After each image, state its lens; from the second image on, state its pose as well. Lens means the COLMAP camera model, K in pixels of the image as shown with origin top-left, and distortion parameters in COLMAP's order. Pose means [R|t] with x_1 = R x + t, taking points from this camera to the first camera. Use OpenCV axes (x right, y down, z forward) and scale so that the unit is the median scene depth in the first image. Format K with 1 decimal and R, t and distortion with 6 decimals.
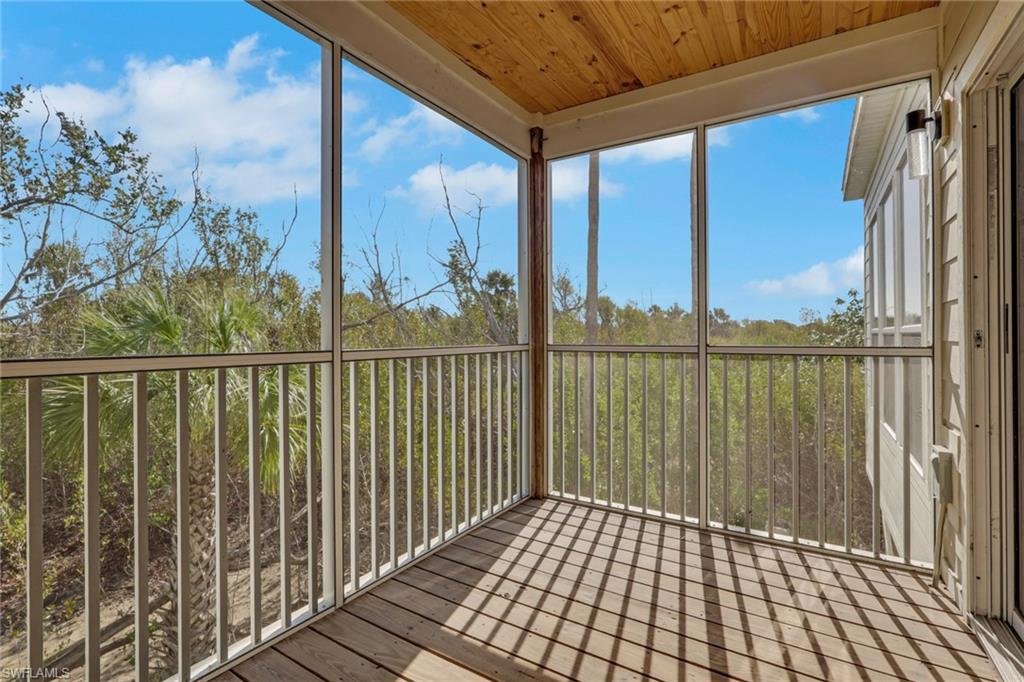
lens RADIAL K [[476.7, 0, 514.7], [0, 476.7, 333.0], [0, 0, 1]] dist [-0.002008, 0.000252]
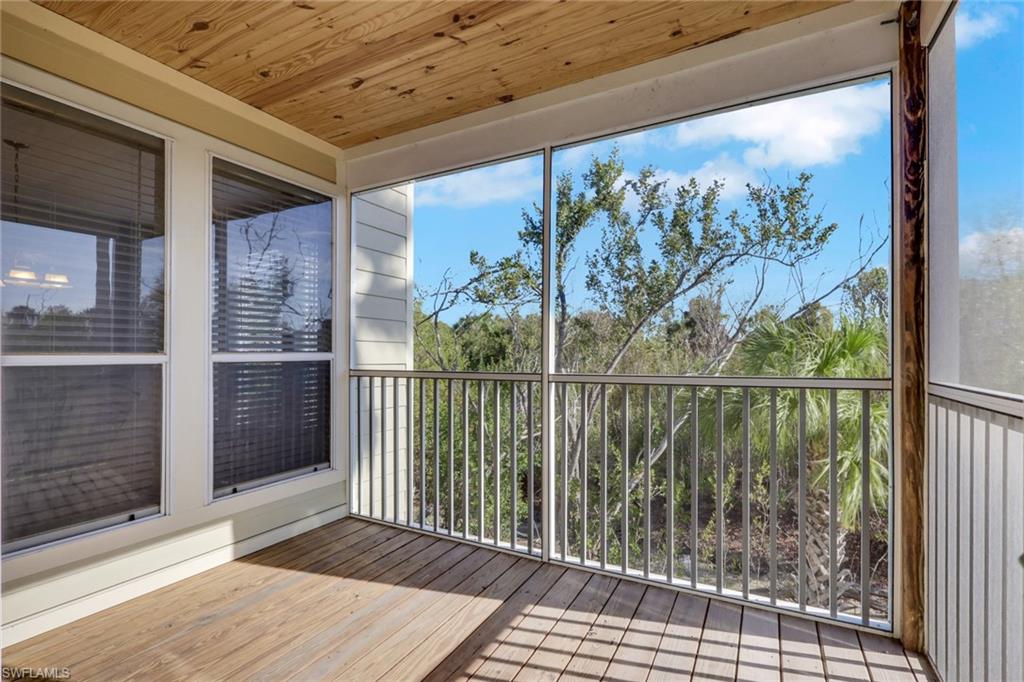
lens RADIAL K [[476.7, 0, 515.7], [0, 476.7, 350.5], [0, 0, 1]] dist [-0.002008, 0.000252]
pose [[0.091520, 0.000647, -0.995803, 0.817867], [0.002907, 0.999995, 0.000917, -0.025383], [0.995799, -0.002979, 0.091517, 0.660299]]
